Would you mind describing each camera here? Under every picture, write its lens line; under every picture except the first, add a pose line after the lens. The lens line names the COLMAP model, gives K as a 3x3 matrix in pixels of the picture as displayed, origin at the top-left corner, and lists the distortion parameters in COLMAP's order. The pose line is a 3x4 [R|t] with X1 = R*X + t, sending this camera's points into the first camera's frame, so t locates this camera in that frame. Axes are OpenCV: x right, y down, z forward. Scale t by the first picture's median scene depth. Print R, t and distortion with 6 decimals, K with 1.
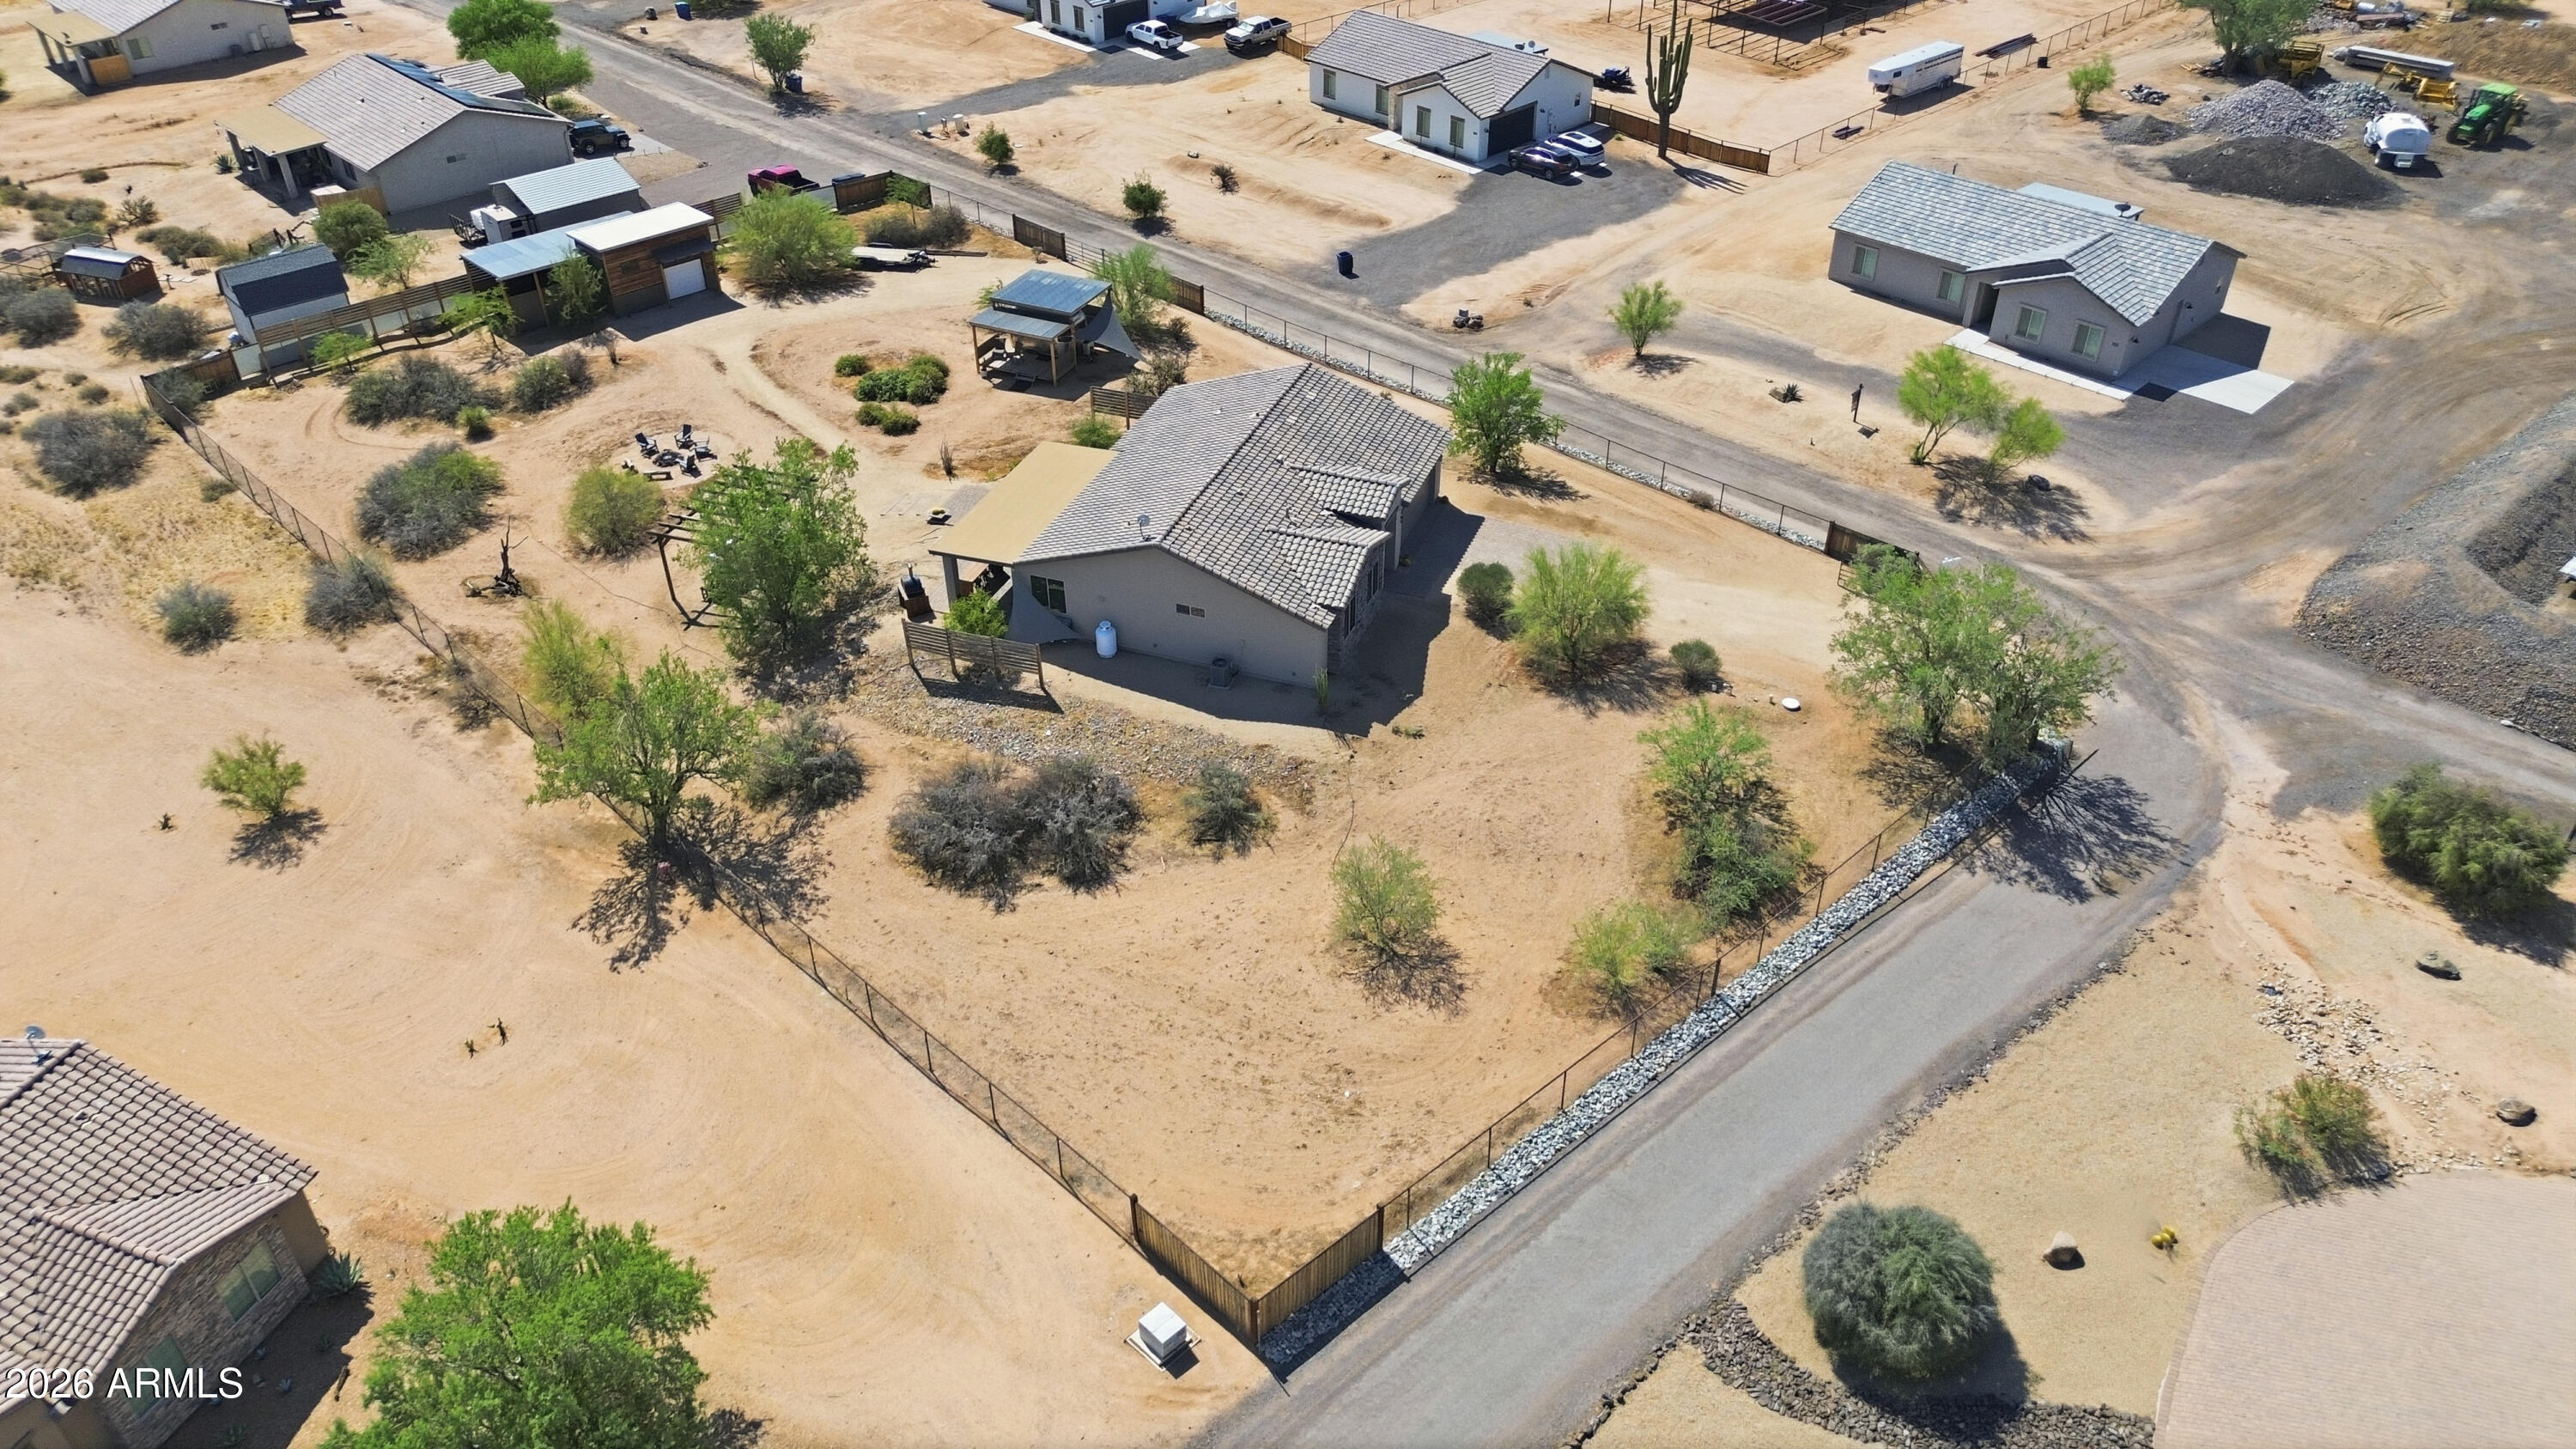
lens RADIAL K [[1860.3, 0, 1288.0], [0, 1860.3, 724.5], [0, 0, 1]] dist [0.080018, -0.091517]
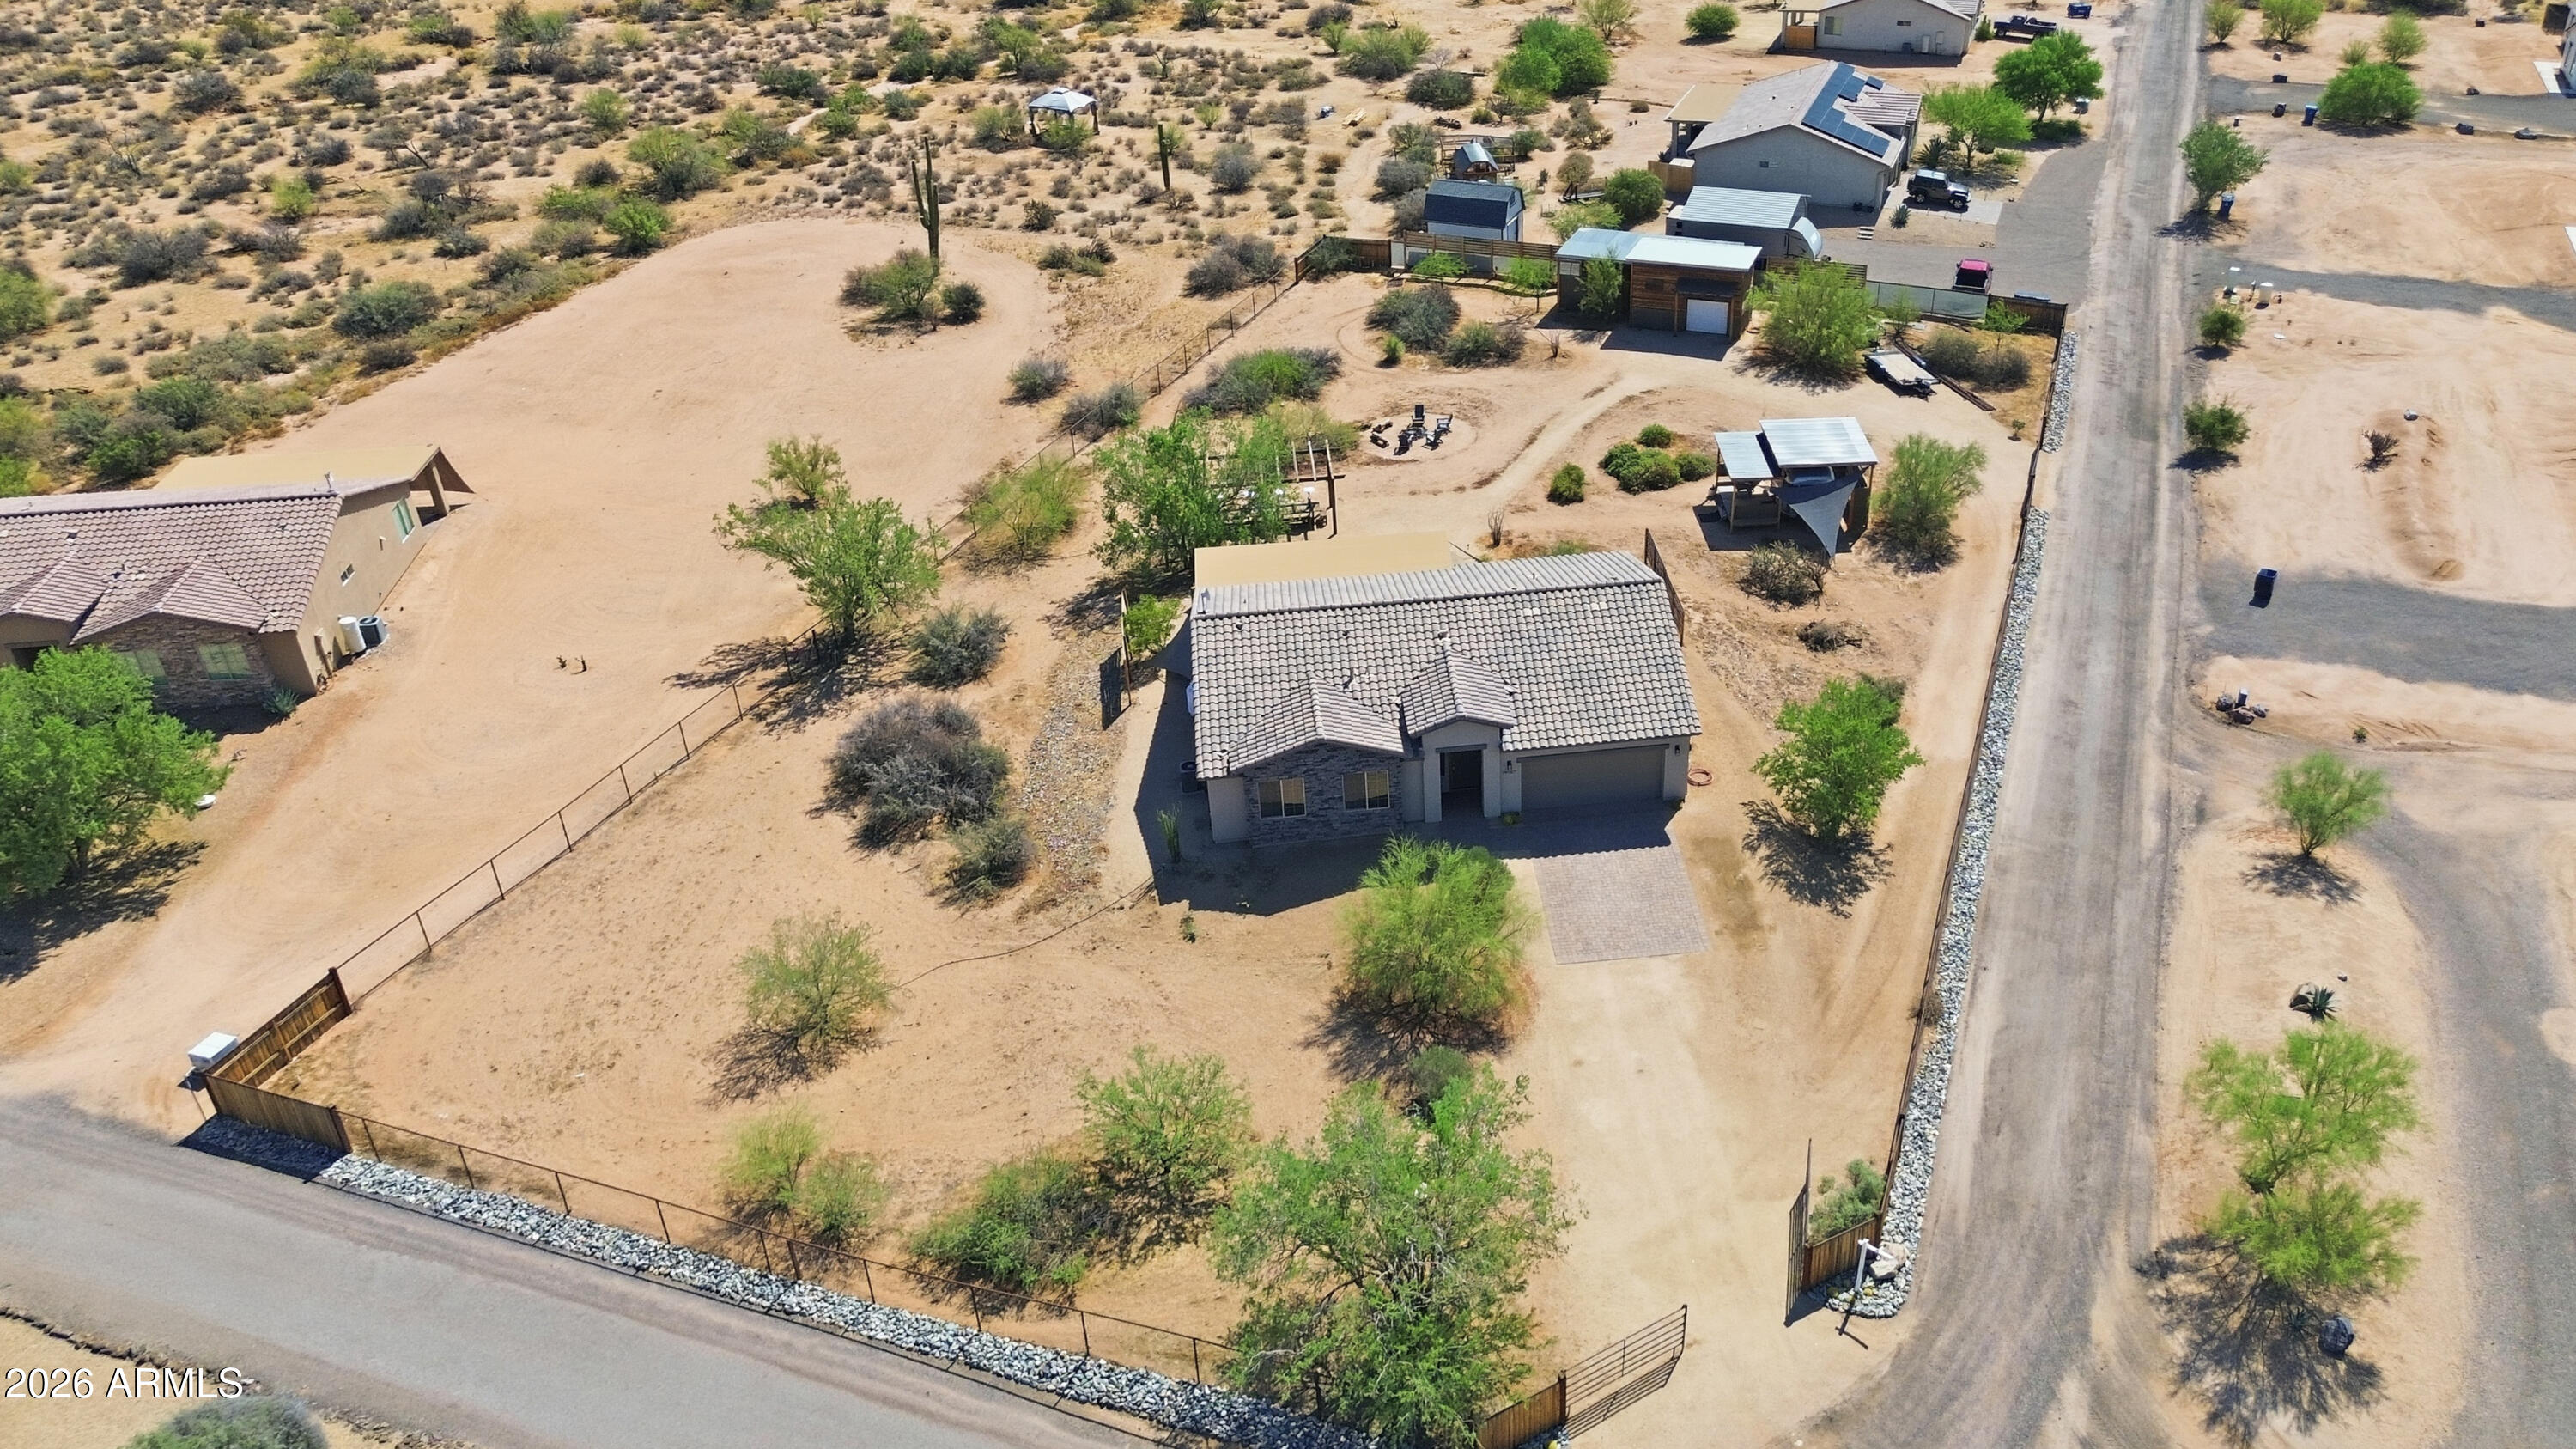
lens RADIAL K [[1949.2, 0, 1538.3], [0, 1949.2, 719.0], [0, 0, 1]] dist [0.055898, -0.028711]
pose [[0.484872, 0.468501, -0.738516, 0.577269], [-0.498444, 0.841889, 0.206826, -0.260763], [0.718647, 0.267825, 0.641729, 0.372703]]
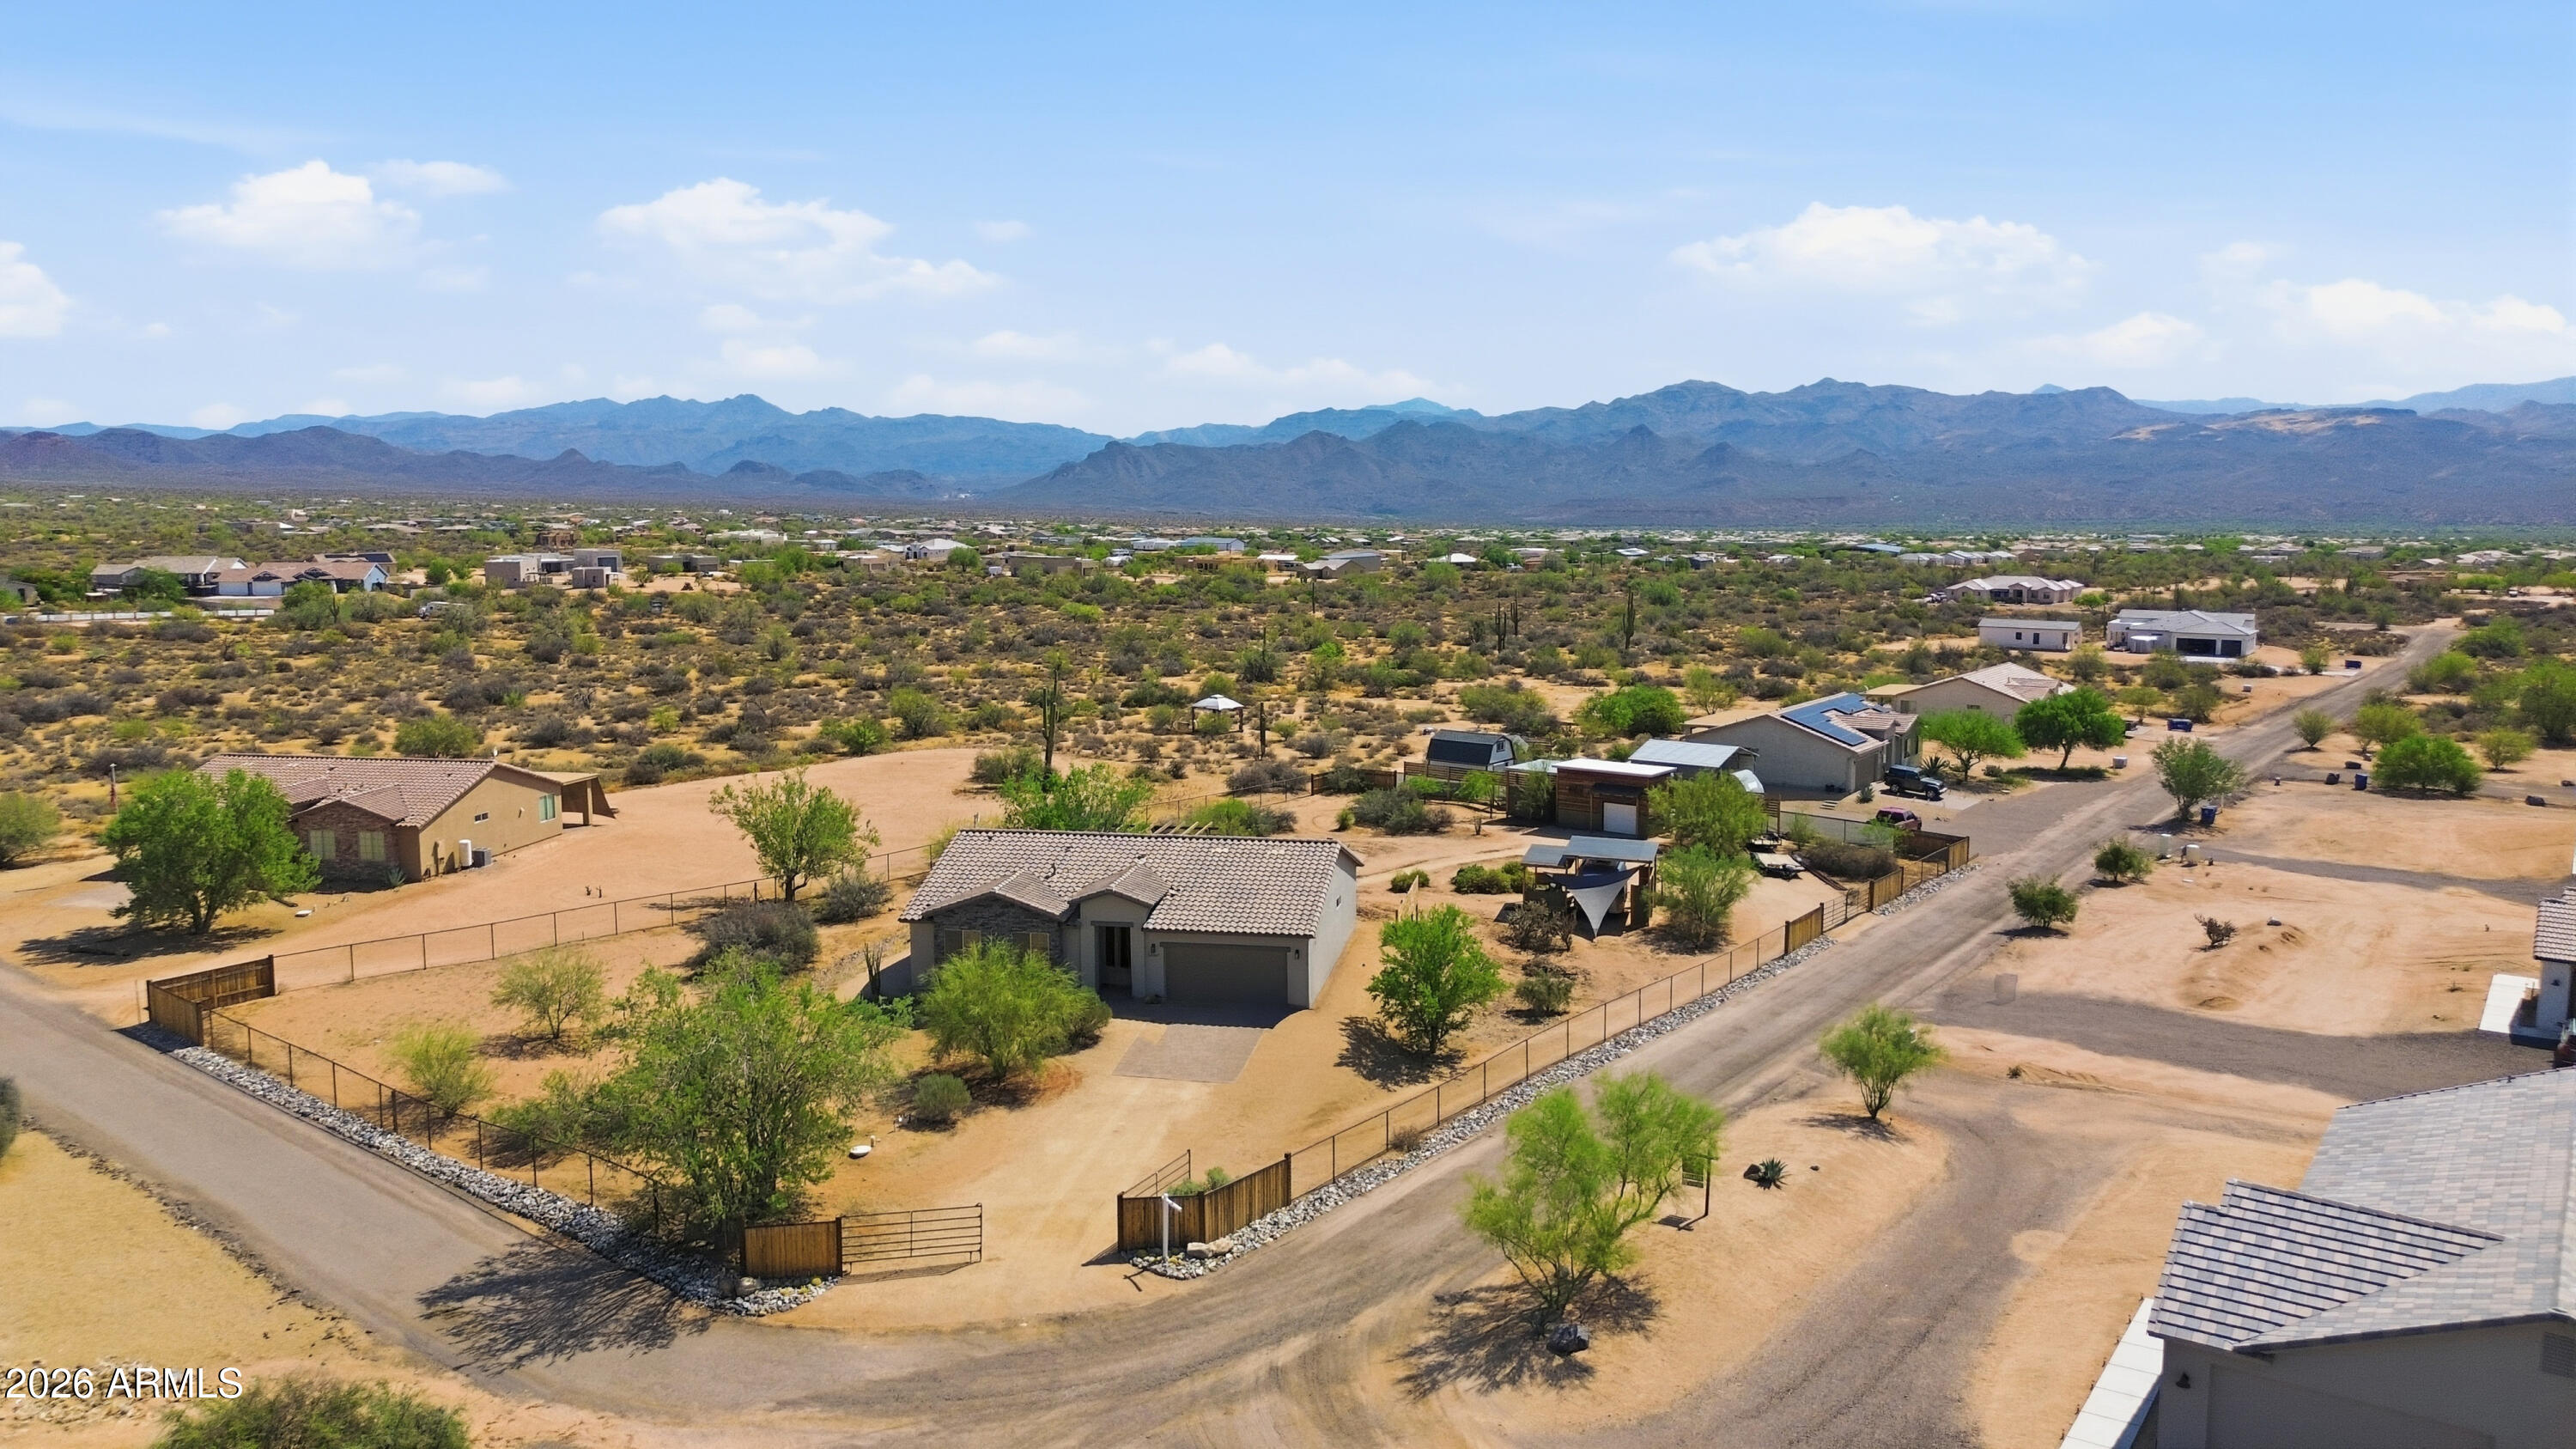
lens RADIAL K [[1806.2, 0, 1288.0], [0, 1806.2, 724.5], [0, 0, 1]] dist [0.080341, -0.077547]
pose [[0.167006, 0.138231, -0.976218, 0.808305], [-0.564720, 0.825035, 0.020214, -0.221031], [0.808208, 0.547914, 0.215848, 0.657273]]
